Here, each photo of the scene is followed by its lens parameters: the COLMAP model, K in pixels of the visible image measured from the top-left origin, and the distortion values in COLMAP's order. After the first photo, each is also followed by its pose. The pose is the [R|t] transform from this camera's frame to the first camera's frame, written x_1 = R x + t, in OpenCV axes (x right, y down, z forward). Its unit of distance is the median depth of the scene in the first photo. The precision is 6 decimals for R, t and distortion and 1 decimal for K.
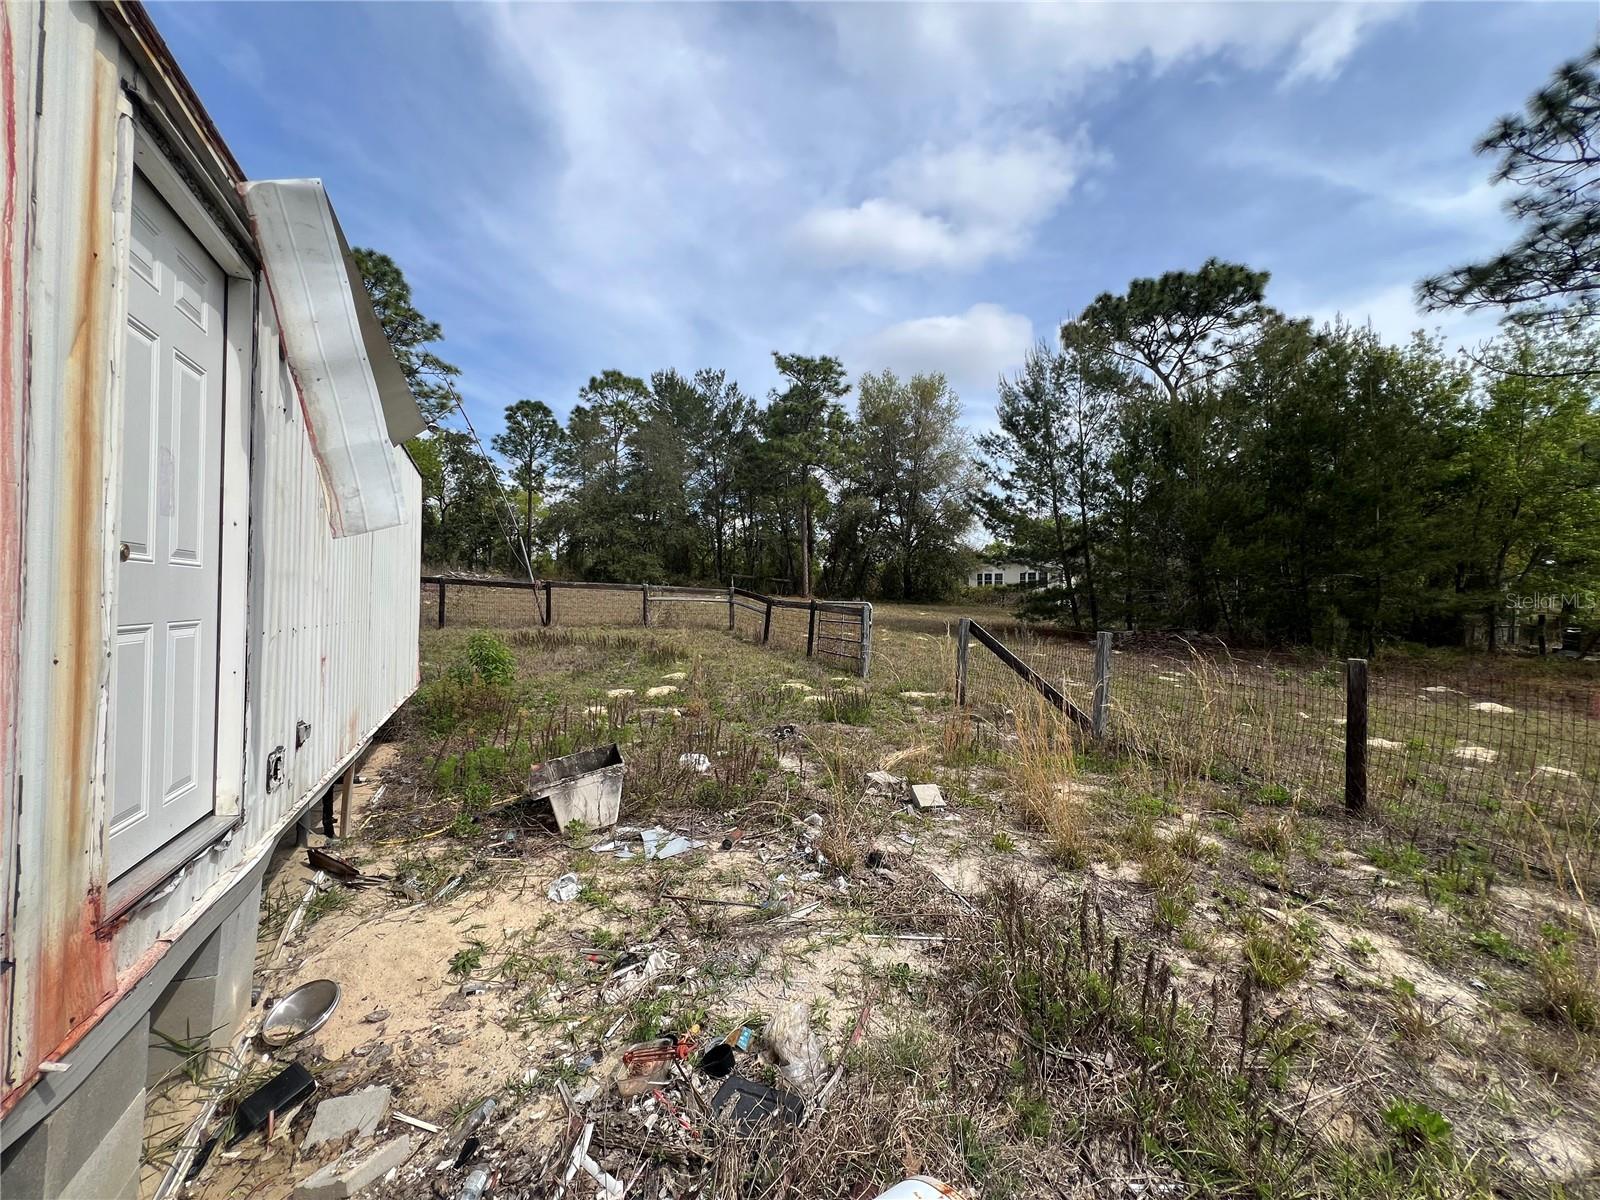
lens RADIAL K [[642.7, 0, 800.3], [0, 642.7, 598.5], [0, 0, 1]] dist [-0.001877, -0.000365]
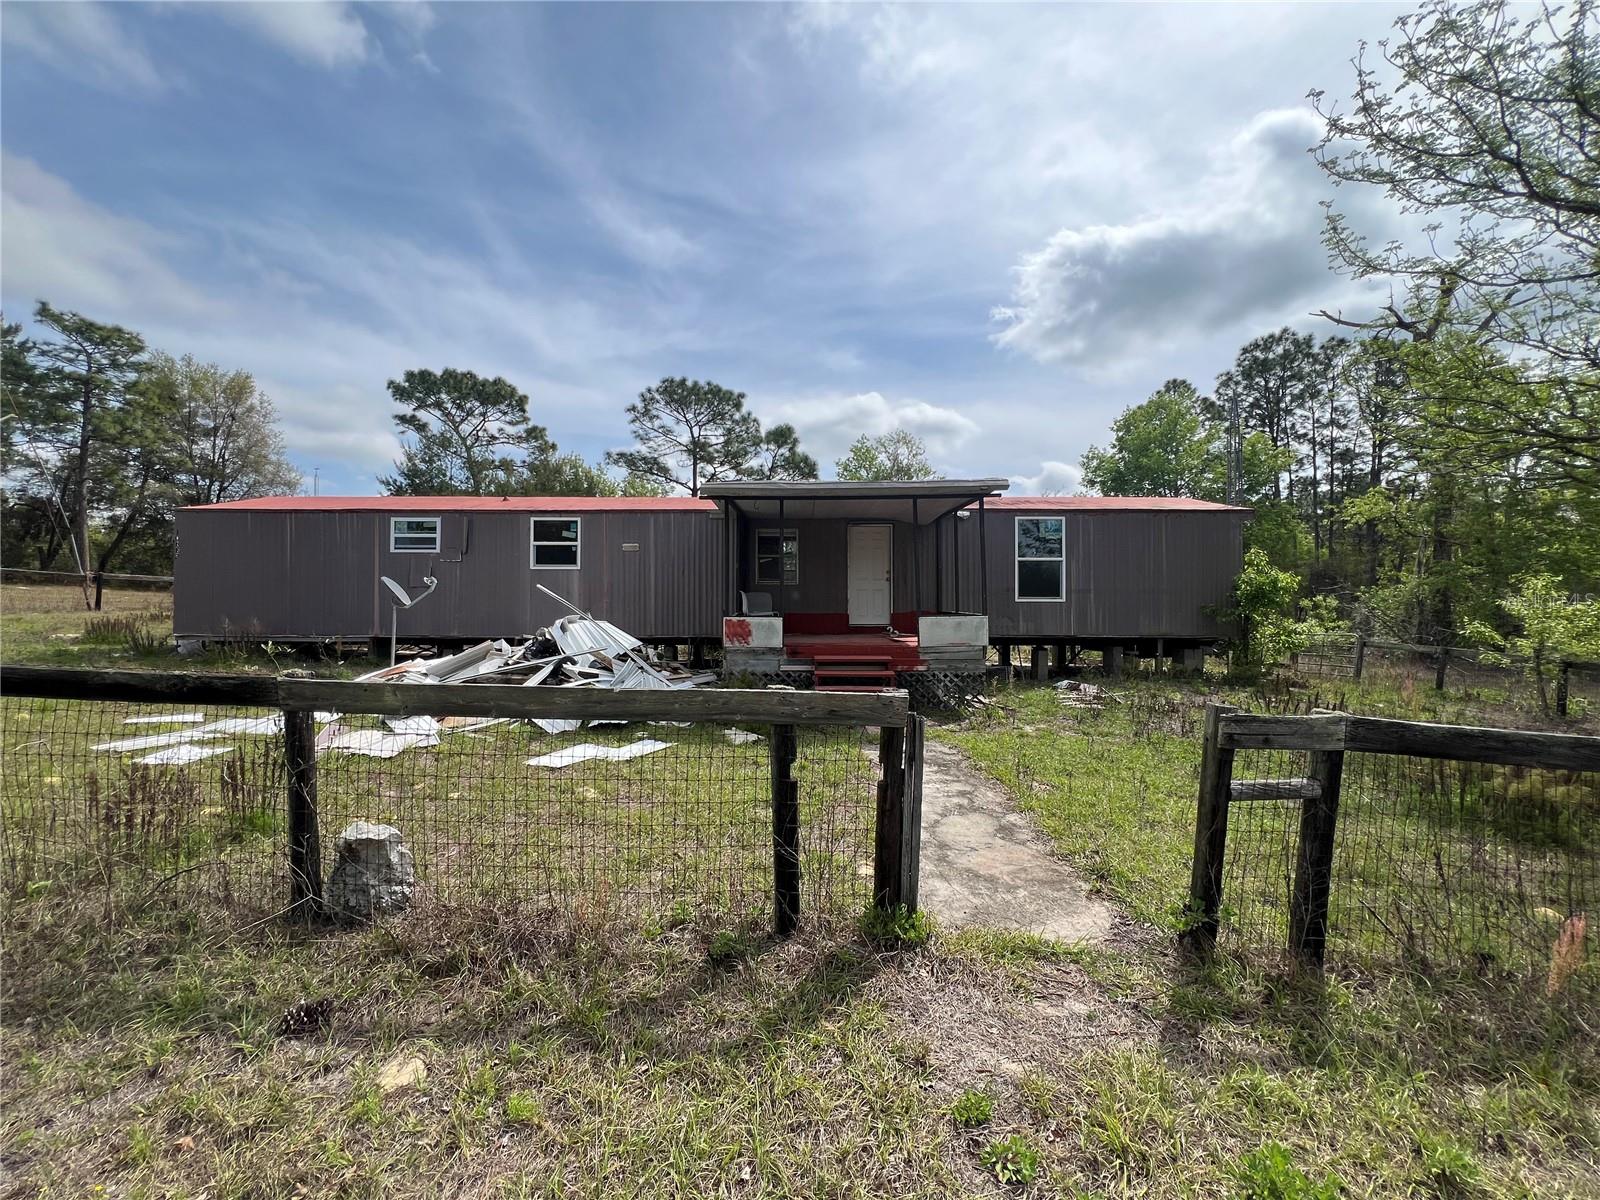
lens RADIAL K [[639.9, 0, 803.5], [0, 639.9, 593.9], [0, 0, 1]] dist [0.000387, 0.000705]
pose [[0.423368, 0.000726, 0.905958, -0.460562], [-0.003668, 0.999993, 0.000913, 0.004840], [-0.905950, -0.003710, 0.423368, -0.349159]]
